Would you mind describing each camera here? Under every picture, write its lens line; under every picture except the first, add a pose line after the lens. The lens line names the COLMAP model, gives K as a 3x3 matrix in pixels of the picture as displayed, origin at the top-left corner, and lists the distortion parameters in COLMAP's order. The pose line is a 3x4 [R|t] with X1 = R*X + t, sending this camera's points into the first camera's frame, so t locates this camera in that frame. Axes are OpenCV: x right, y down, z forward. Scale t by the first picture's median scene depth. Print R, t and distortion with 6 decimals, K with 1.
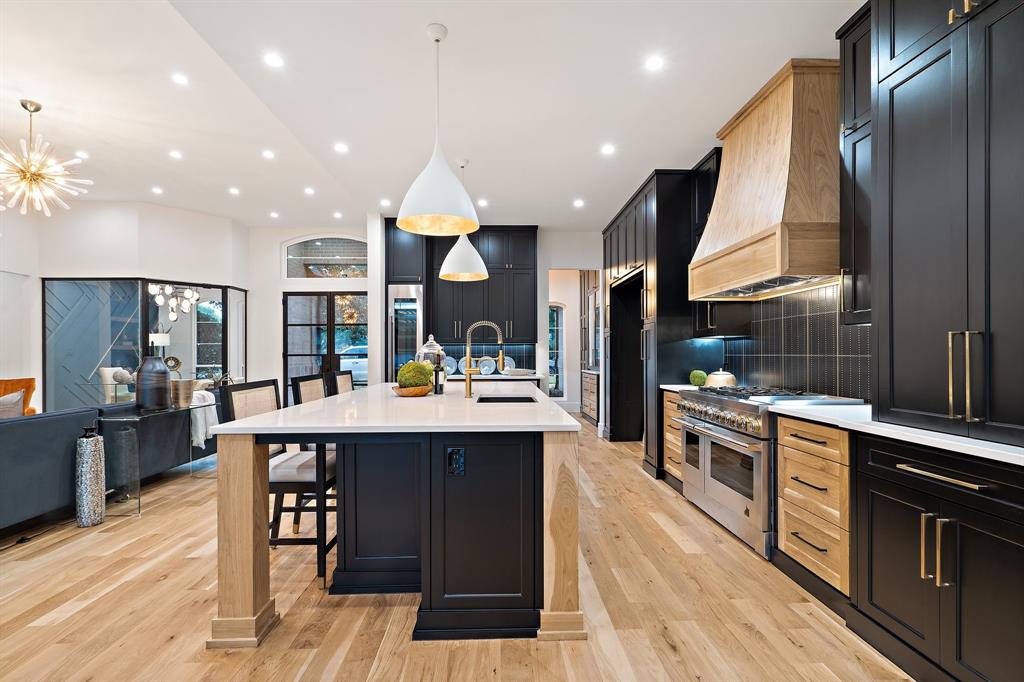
lens RADIAL K [[460.6, 0, 510.7], [0, 460.6, 351.4], [0, 0, 1]] dist [-0.002954, -0.000288]
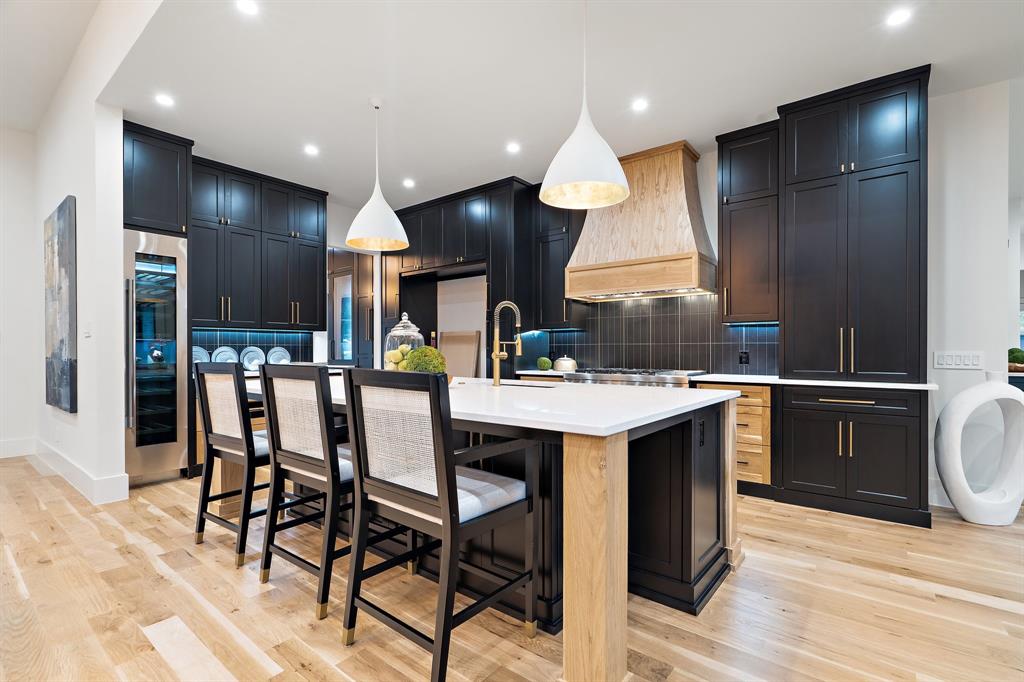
lens RADIAL K [[460.6, 0, 510.7], [0, 460.6, 351.4], [0, 0, 1]] dist [-0.002954, -0.000288]
pose [[0.664457, -0.002224, 0.747323, -0.645311], [-0.003863, 0.999972, 0.006411, 0.022326], [-0.747317, -0.007146, 0.664430, 0.332969]]
